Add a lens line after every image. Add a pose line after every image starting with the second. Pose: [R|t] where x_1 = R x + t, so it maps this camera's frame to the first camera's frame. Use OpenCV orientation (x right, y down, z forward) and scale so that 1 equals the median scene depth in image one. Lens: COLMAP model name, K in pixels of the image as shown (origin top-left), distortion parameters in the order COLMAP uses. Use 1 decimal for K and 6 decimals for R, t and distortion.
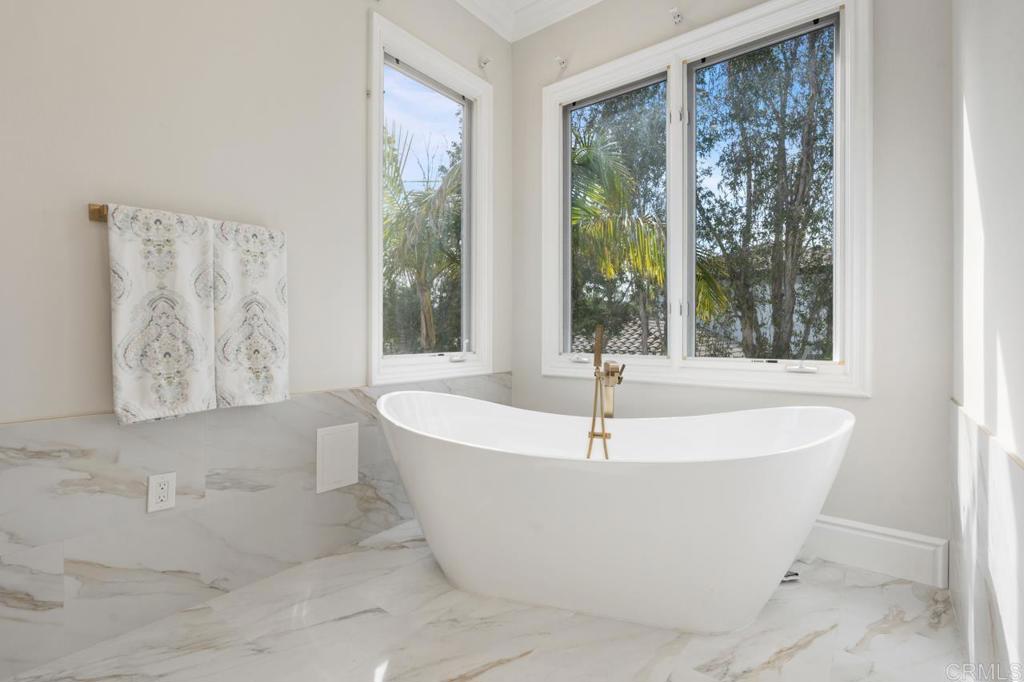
lens RADIAL K [[474.0, 0, 516.9], [0, 474.0, 337.1], [0, 0, 1]] dist [-0.004473, -0.000793]
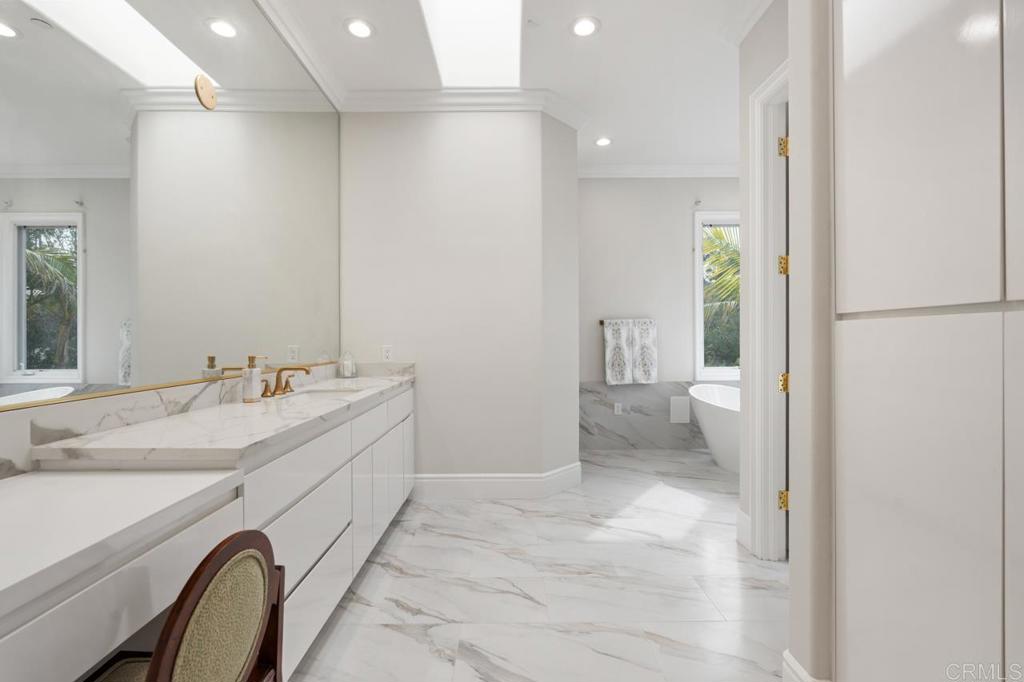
lens RADIAL K [[456.9, 0, 513.6], [0, 456.9, 341.7], [0, 0, 1]] dist [0.001313, 0.000156]
pose [[0.618597, -0.008035, -0.785668, 1.156848], [0.004998, 0.999968, -0.006292, -0.096764], [0.785693, -0.000035, 0.618617, -1.359775]]
